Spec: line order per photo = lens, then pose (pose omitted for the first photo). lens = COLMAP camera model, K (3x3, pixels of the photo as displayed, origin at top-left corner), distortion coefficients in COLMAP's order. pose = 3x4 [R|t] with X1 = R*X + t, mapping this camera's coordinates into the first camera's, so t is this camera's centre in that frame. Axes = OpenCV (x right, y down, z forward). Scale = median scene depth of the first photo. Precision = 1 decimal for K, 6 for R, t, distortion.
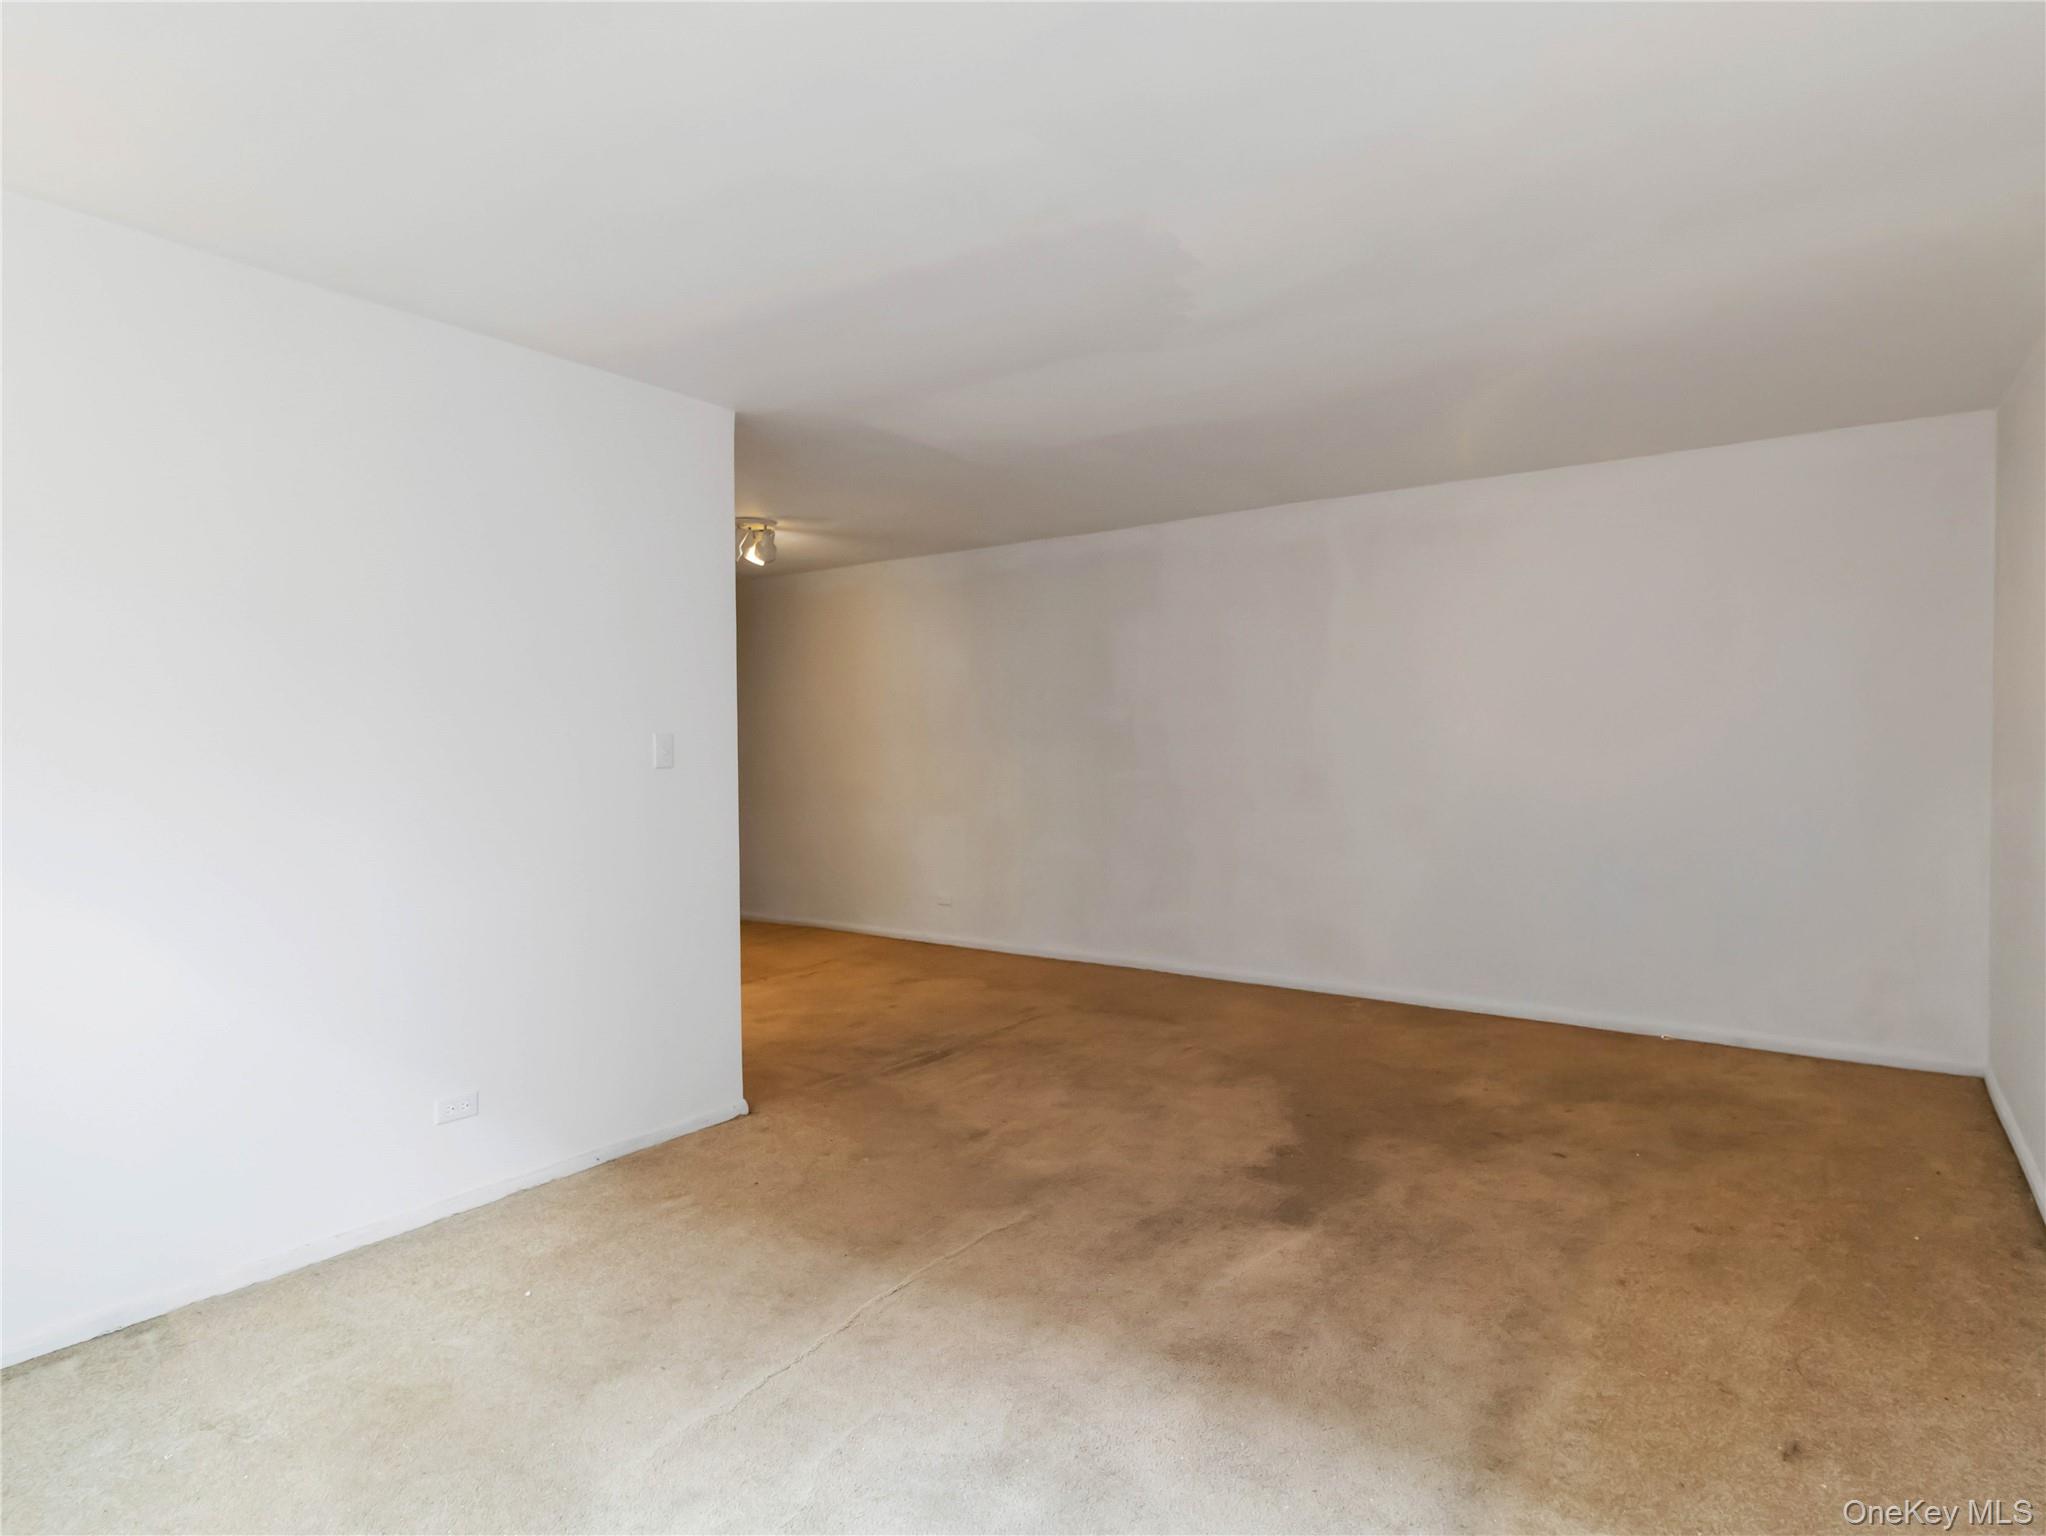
lens RADIAL K [[1044.7, 0, 1022.1], [0, 1044.7, 748.6], [0, 0, 1]] dist [-0.002754, 0.000973]
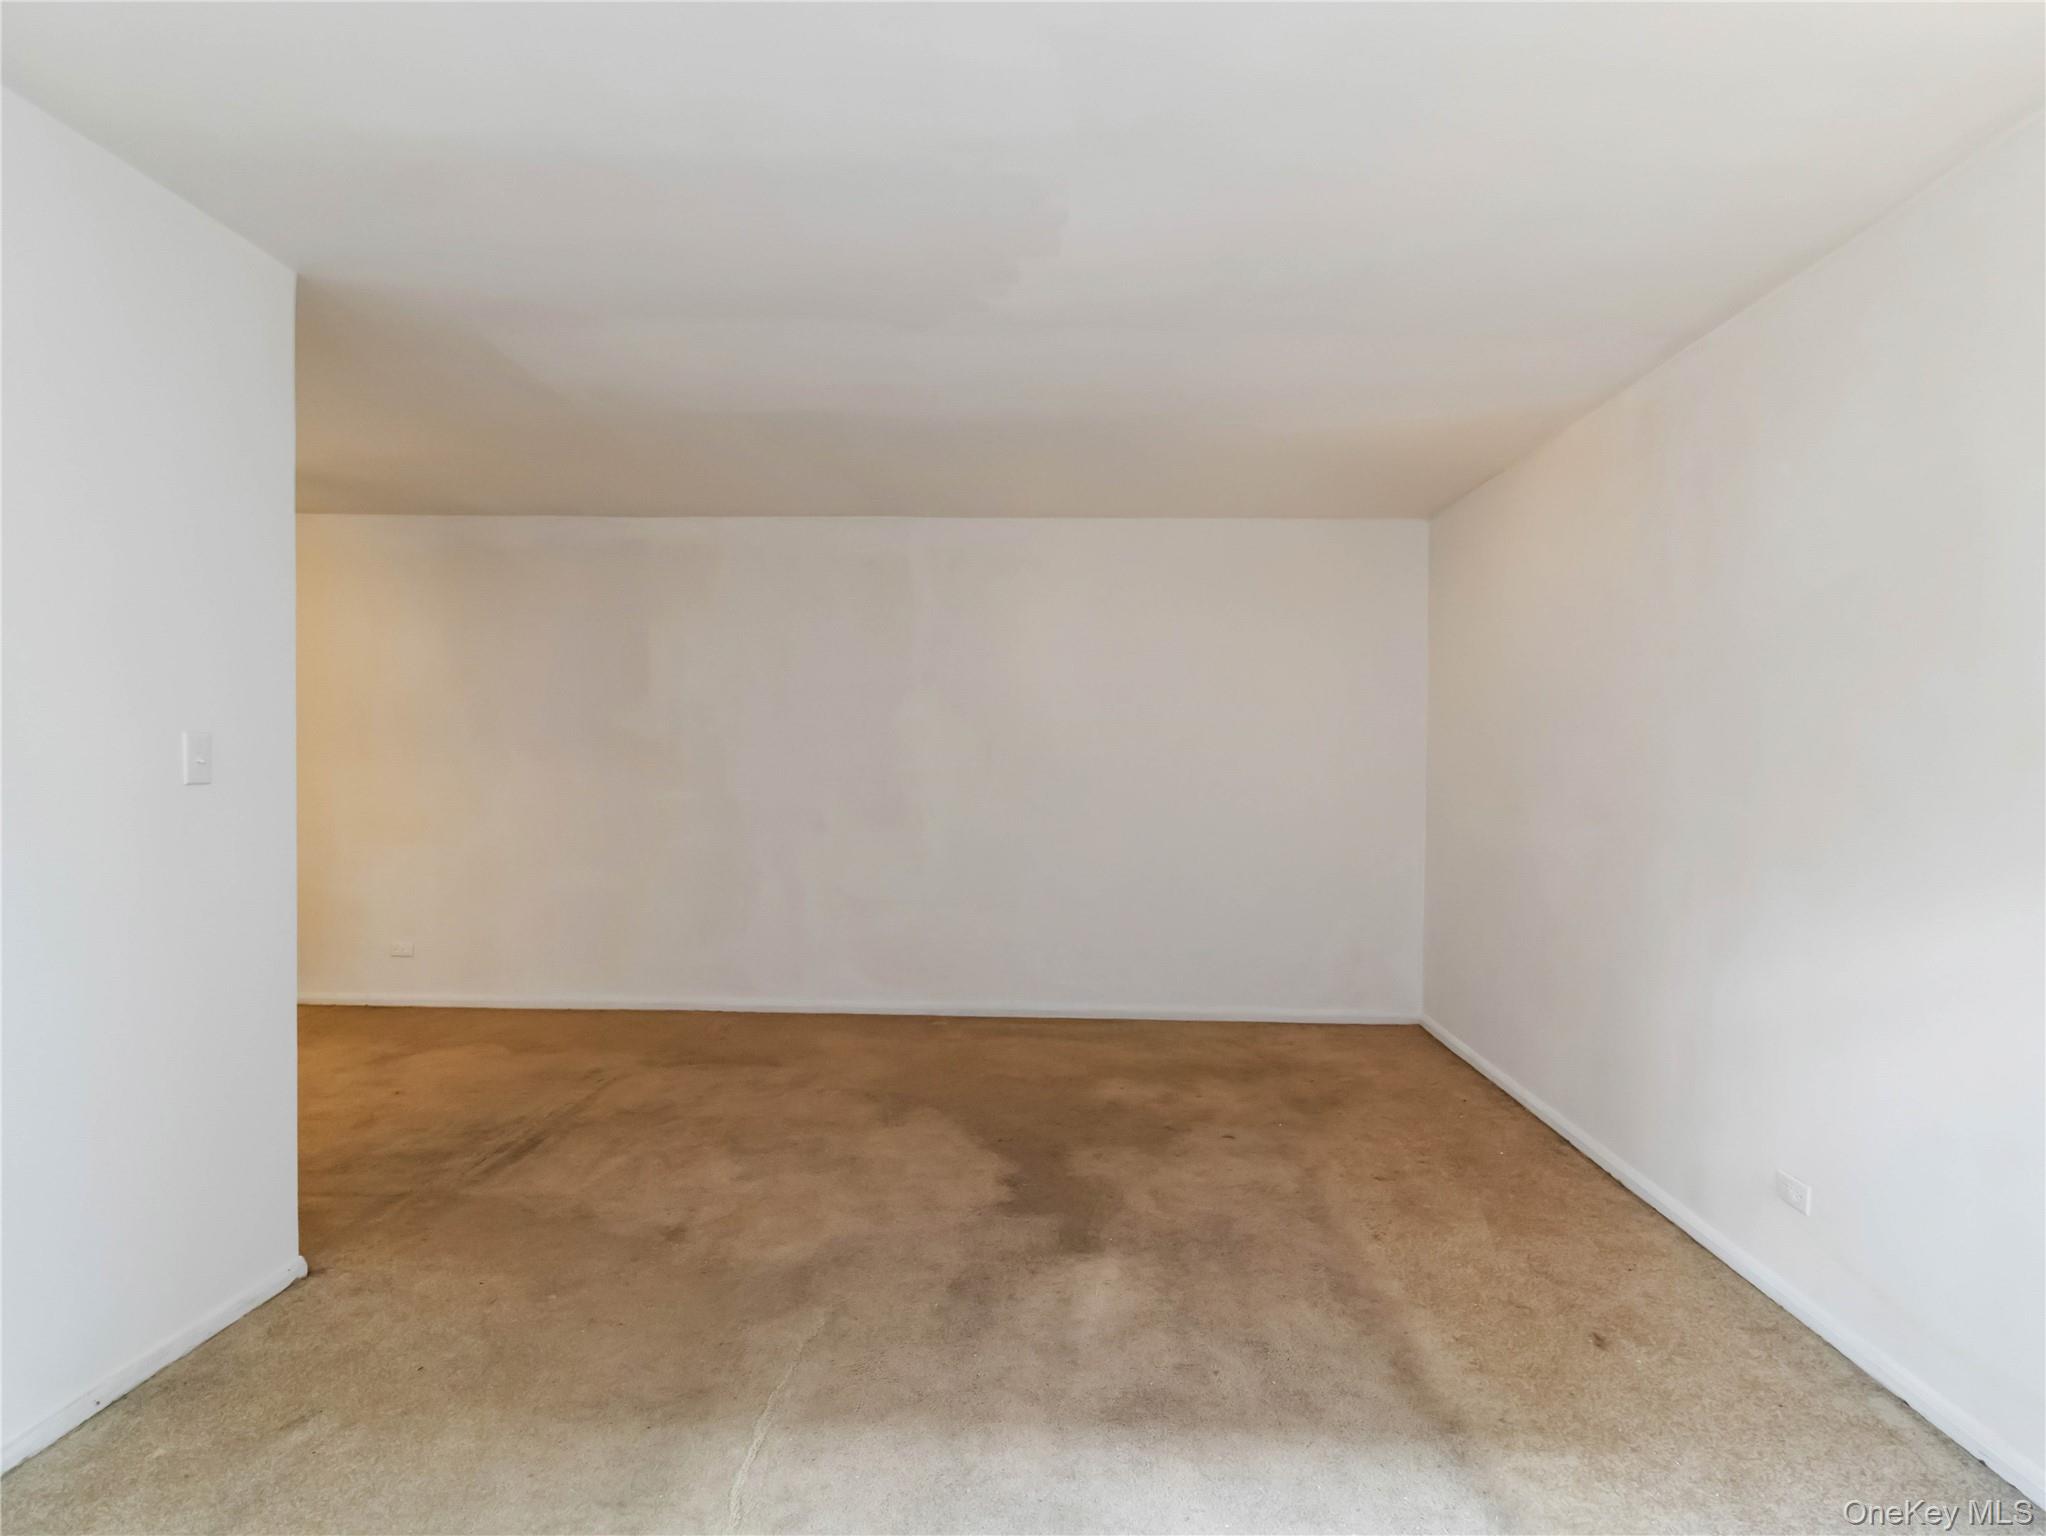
lens RADIAL K [[1064.2, 0, 1023.0], [0, 1064.2, 768.0], [0, 0, 1]] dist [-0.002317, 0.000679]
pose [[0.844825, 0.014673, 0.534841, -0.257225], [-0.015548, 0.999875, -0.002871, 0.002071], [-0.534816, -0.005890, 0.844948, 0.144989]]
